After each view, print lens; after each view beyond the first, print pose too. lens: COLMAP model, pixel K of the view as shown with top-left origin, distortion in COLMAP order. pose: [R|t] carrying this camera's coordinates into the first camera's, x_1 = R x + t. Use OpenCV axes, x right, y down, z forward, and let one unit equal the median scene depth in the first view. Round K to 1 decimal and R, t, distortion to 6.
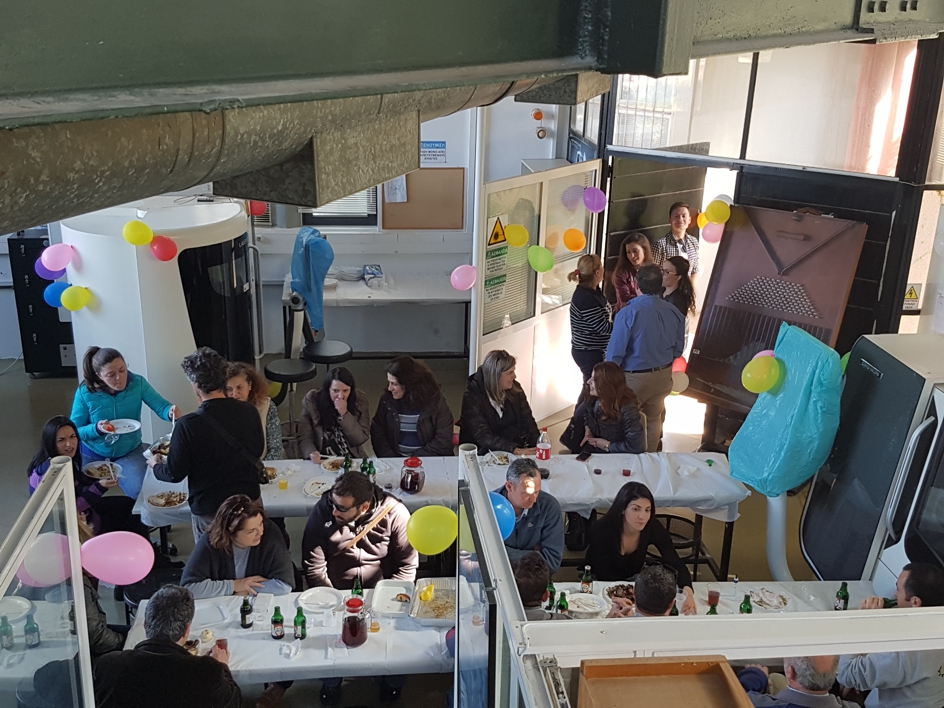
lens RADIAL K [[1037.2, 0, 472.0], [0, 1037.2, 354.0], [0, 0, 1]] dist [0.155649, -0.438554]
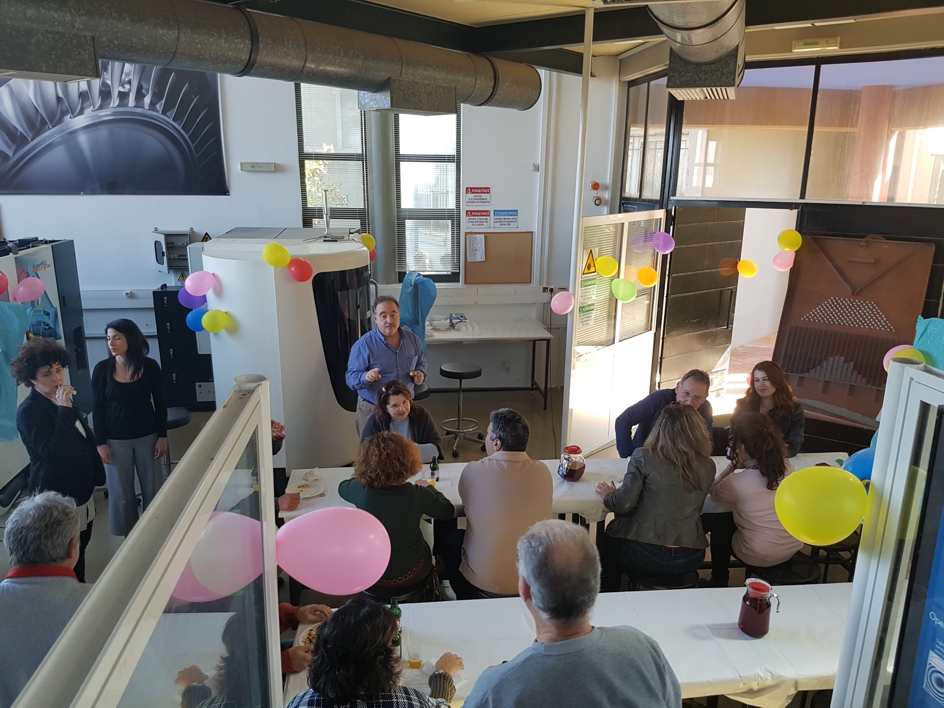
lens RADIAL K [[727.6, 0, 475.1], [0, 727.6, 367.0], [0, 0, 1]] dist [0.147323, -0.280186]
pose [[0.999881, -0.015331, -0.001659, -0.092985], [0.015178, 0.997447, -0.069785, 0.043620], [0.002724, 0.069752, 0.997561, 0.207425]]
